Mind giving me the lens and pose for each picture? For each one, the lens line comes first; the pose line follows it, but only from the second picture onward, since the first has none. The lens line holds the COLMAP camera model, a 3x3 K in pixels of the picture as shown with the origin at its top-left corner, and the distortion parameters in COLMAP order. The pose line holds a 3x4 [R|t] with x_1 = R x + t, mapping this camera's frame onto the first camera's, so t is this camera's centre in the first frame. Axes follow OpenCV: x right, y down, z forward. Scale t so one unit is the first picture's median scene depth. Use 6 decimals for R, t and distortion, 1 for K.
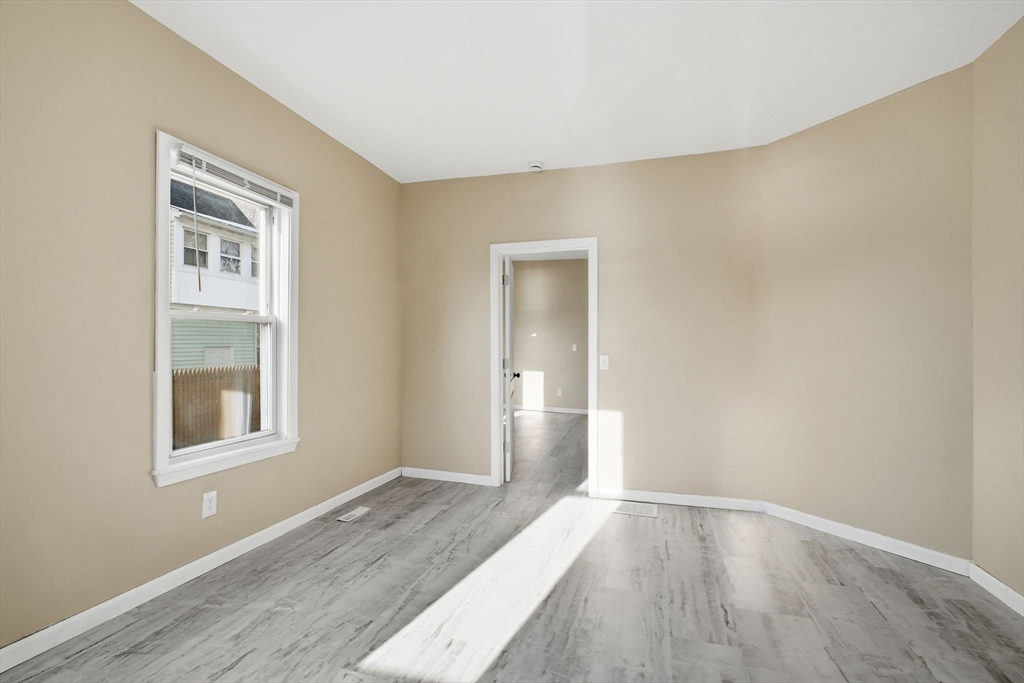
lens RADIAL K [[476.6, 0, 514.2], [0, 476.6, 348.0], [0, 0, 1]] dist [-0.141840, 0.032977]
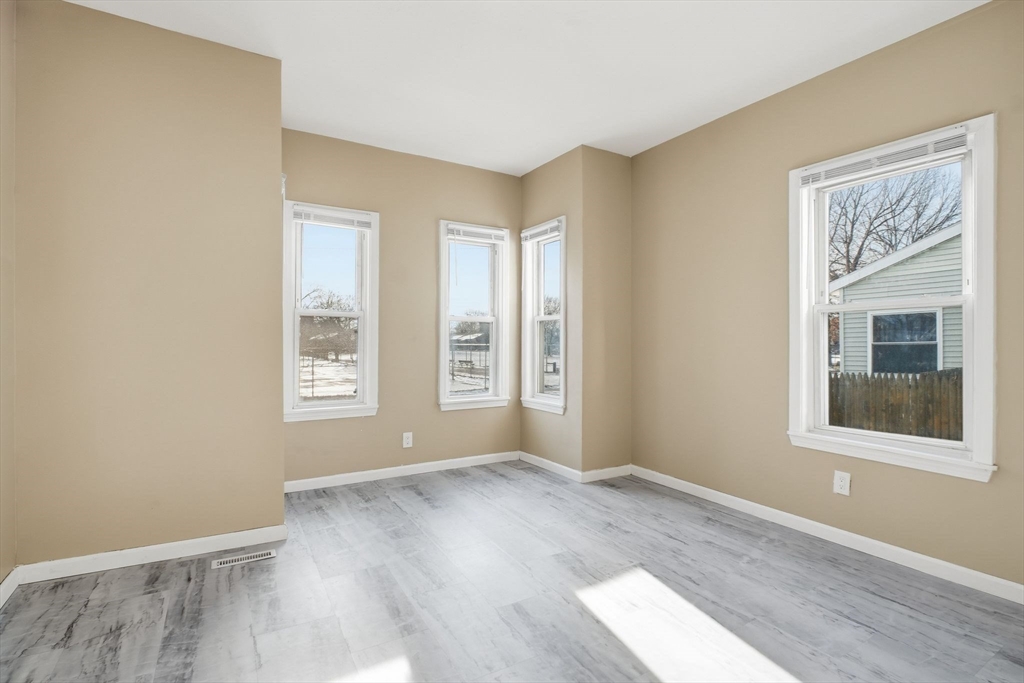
lens RADIAL K [[471.6, 0, 507.1], [0, 471.6, 338.2], [0, 0, 1]] dist [-0.000502, -0.000711]
pose [[-0.712877, 0.007420, -0.701250, 0.617206], [0.014788, 0.999881, -0.004453, -0.005661], [0.701133, -0.013544, -0.712902, 1.105525]]
